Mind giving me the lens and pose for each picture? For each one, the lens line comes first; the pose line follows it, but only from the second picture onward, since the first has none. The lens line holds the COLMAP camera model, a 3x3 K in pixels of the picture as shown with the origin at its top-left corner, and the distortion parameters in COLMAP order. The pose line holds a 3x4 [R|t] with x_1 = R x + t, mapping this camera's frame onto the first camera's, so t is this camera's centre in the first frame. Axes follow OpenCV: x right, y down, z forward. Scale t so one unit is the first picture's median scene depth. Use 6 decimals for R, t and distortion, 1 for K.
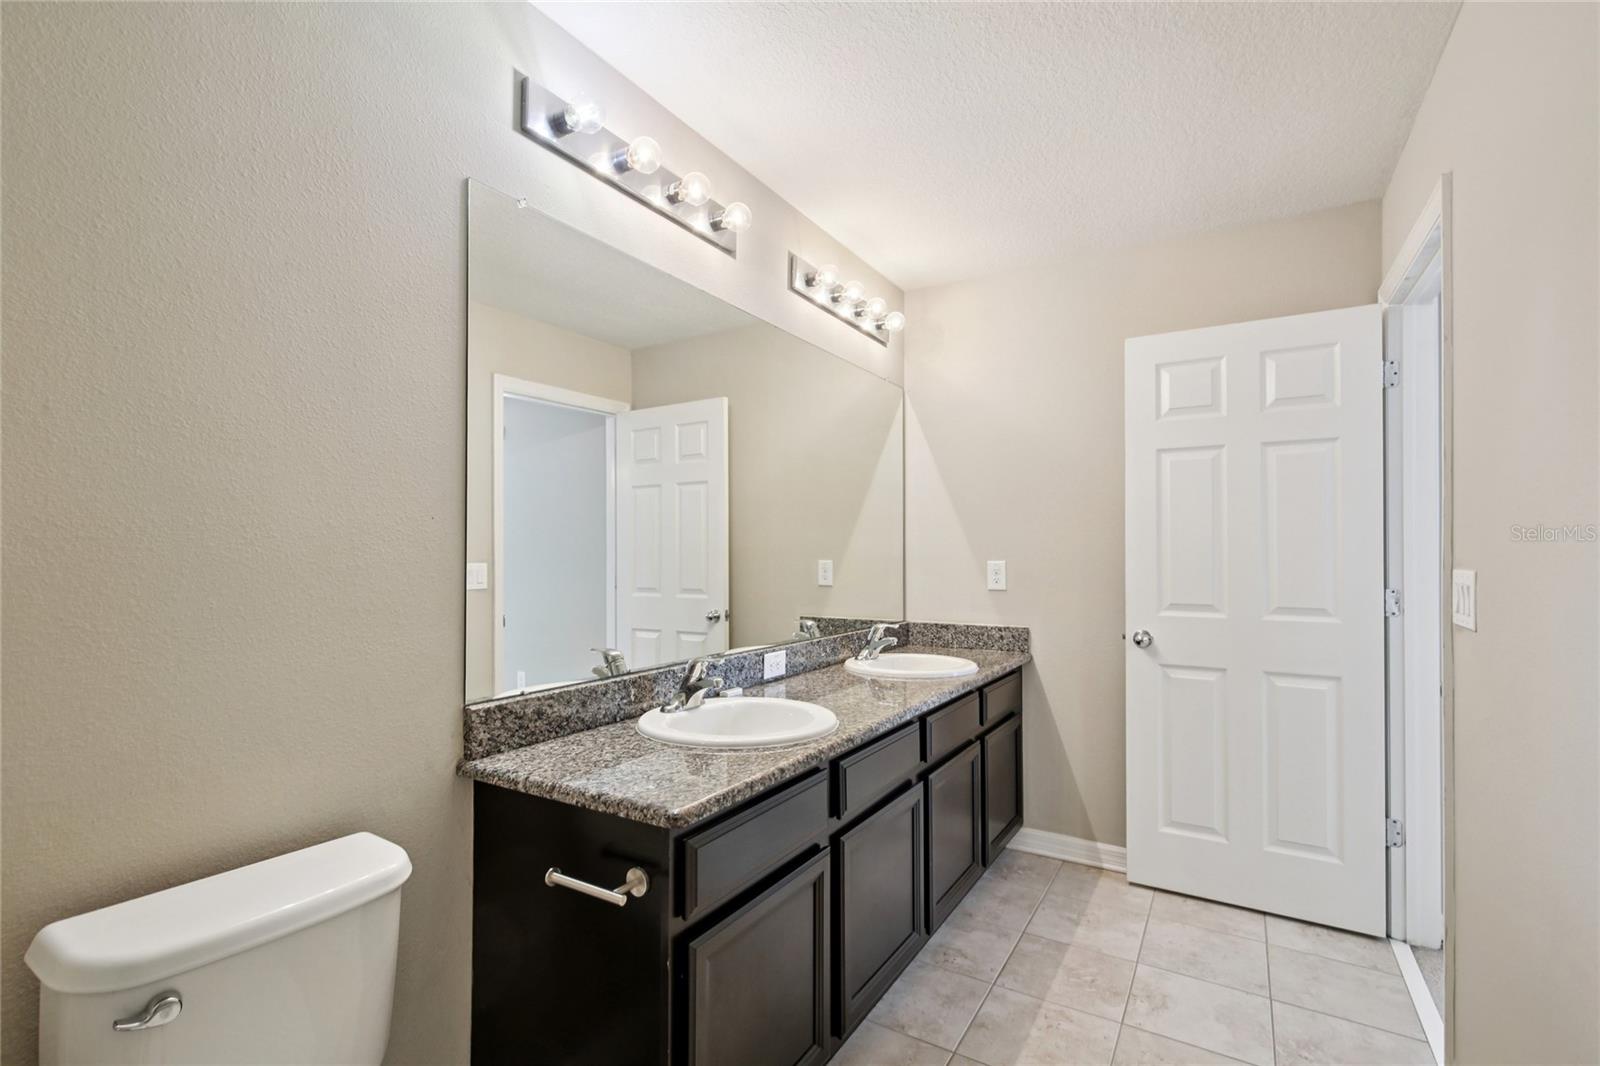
lens RADIAL K [[743.7, 0, 803.8], [0, 743.7, 545.9], [0, 0, 1]] dist [-0.003197, 0.000465]
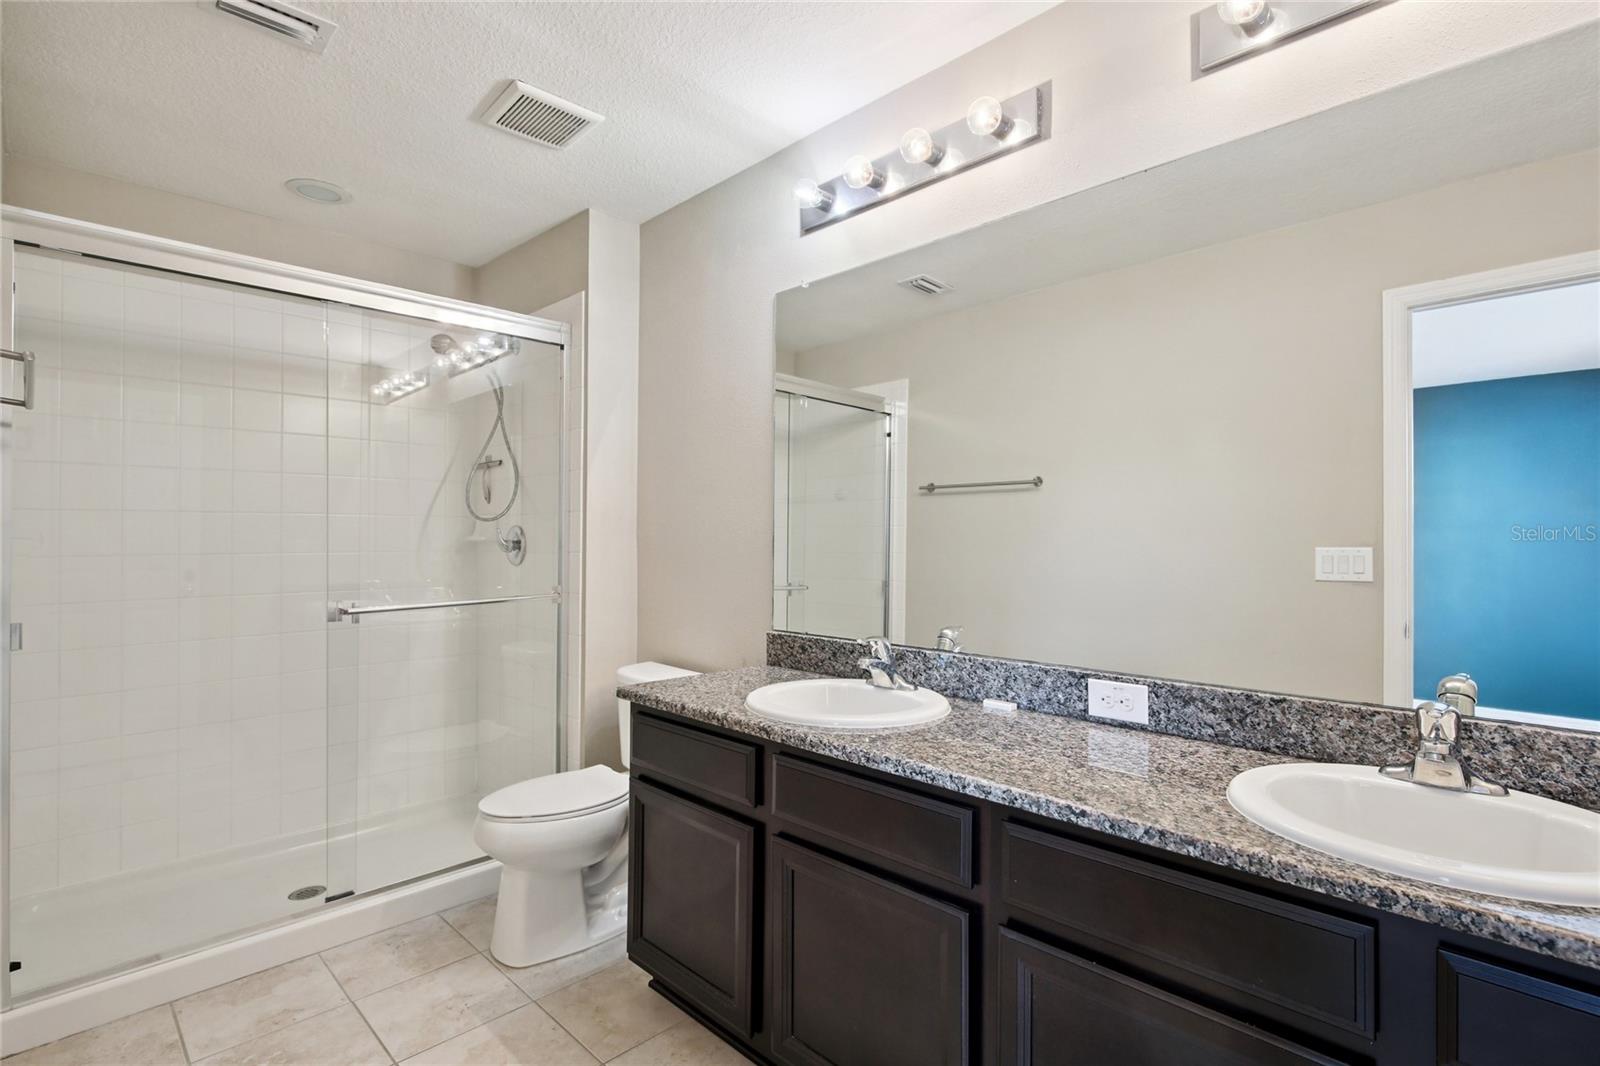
lens RADIAL K [[743.7, 0, 798.6], [0, 743.7, 534.7], [0, 0, 1]] dist [-0.003197, 0.000465]
pose [[-0.247340, -0.008280, -0.968893, 1.003046], [0.011268, 0.999871, -0.011421, 0.027278], [0.968863, -0.013742, -0.247214, 1.350496]]
